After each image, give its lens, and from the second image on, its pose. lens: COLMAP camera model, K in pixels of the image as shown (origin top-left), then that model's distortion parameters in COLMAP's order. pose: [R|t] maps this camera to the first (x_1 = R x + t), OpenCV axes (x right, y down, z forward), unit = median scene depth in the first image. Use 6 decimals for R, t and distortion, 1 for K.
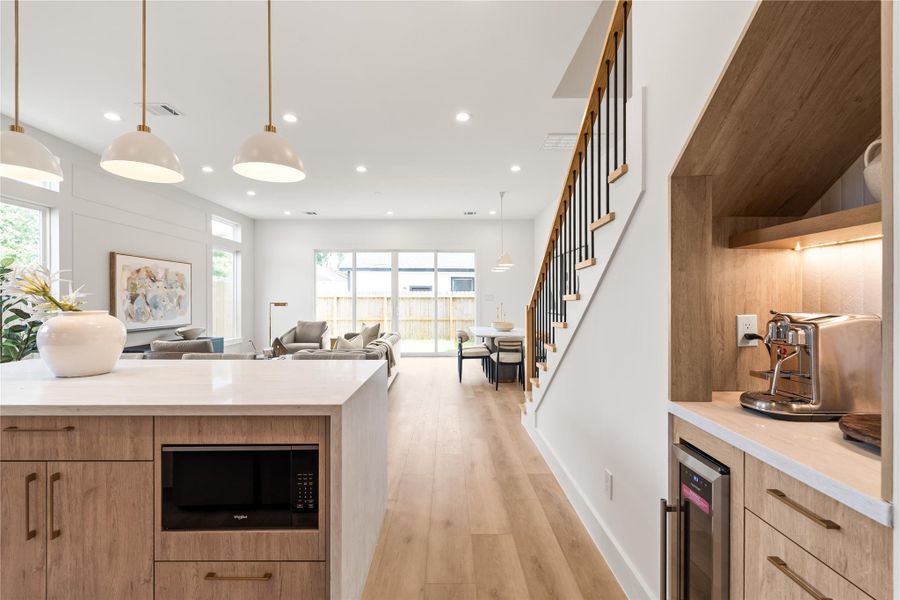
lens RADIAL K [[403.9, 0, 449.8], [0, 403.9, 299.1], [0, 0, 1]] dist [-0.003555, 0.000719]
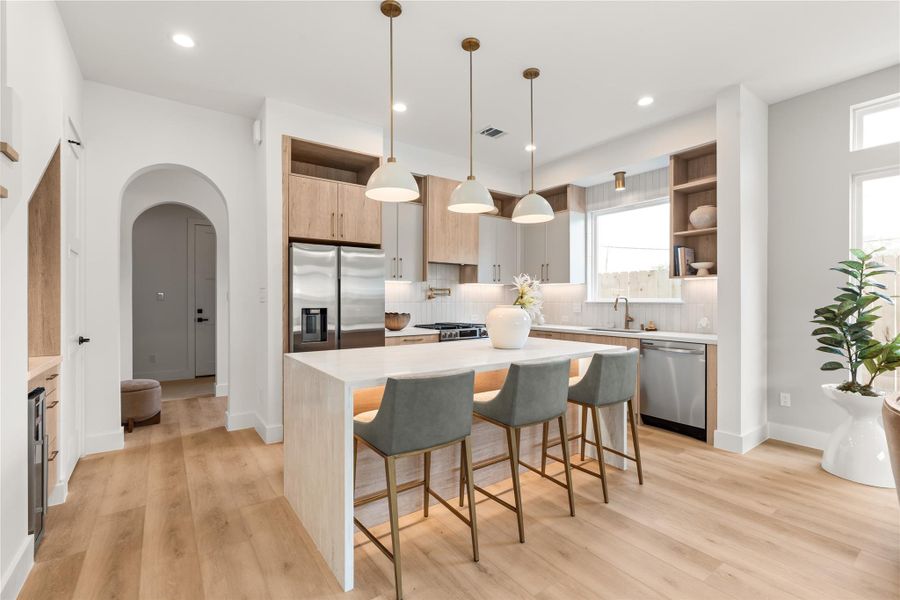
lens RADIAL K [[403.9, 0, 449.8], [0, 403.9, 299.1], [0, 0, 1]] dist [-0.003555, 0.000719]
pose [[-0.815410, -0.001394, -0.578882, 0.042887], [-0.000582, 0.999999, -0.001589, 0.003243], [0.578883, -0.000959, -0.815410, 0.692258]]
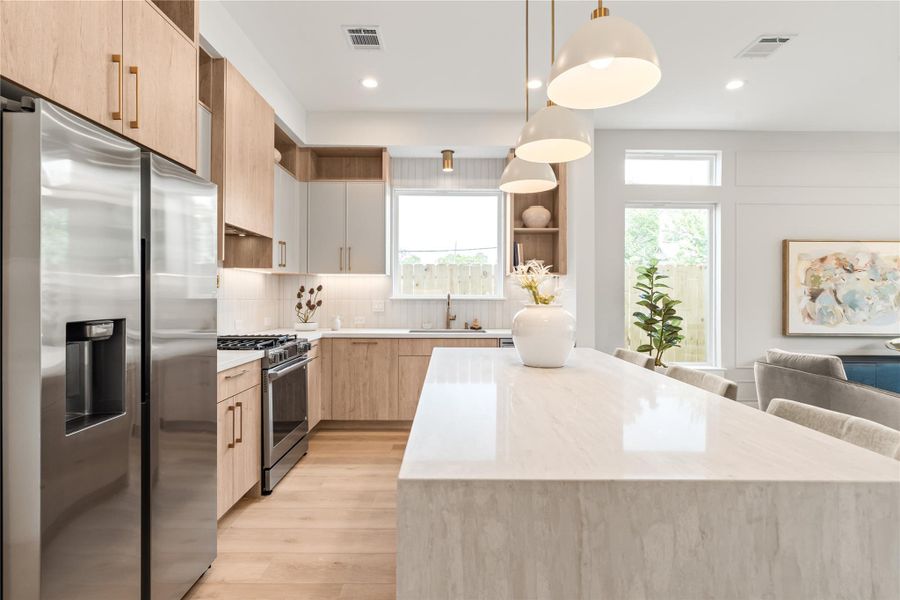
lens RADIAL K [[443.6, 0, 451.6], [0, 443.6, 296.4], [0, 0, 1]] dist [-0.002405, 0.000135]
pose [[0.001620, -0.000008, -0.999999, 0.075432], [-0.003639, 0.999993, -0.000014, 0.003740], [0.999992, 0.003639, 0.001620, 0.253936]]
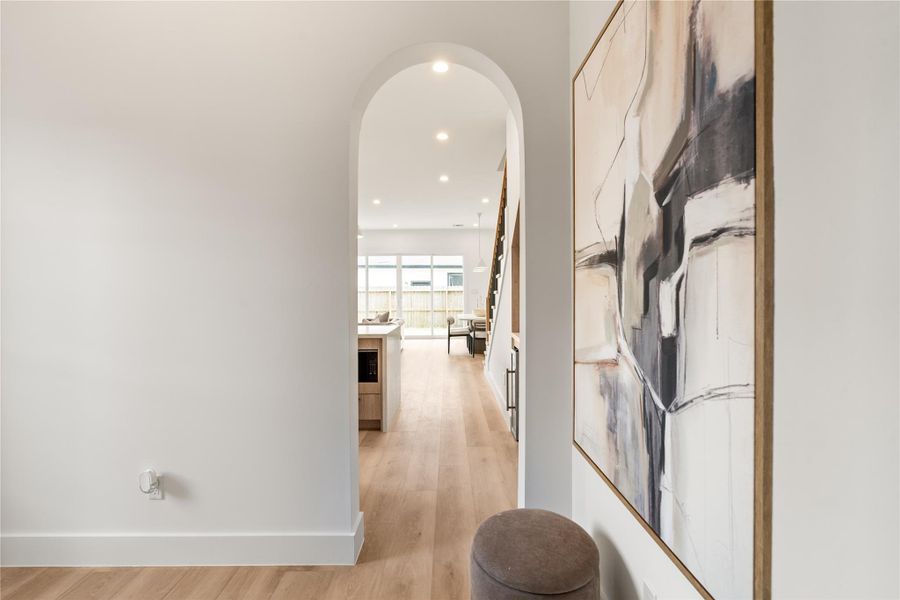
lens RADIAL K [[403.9, 0, 449.8], [0, 403.9, 299.1], [0, 0, 1]] dist [-0.003555, 0.000719]
pose [[0.999992, -0.003335, -0.002112, 0.035233], [0.003371, 0.999848, 0.017104, -0.002619], [0.002055, -0.017111, 0.999851, -0.382629]]
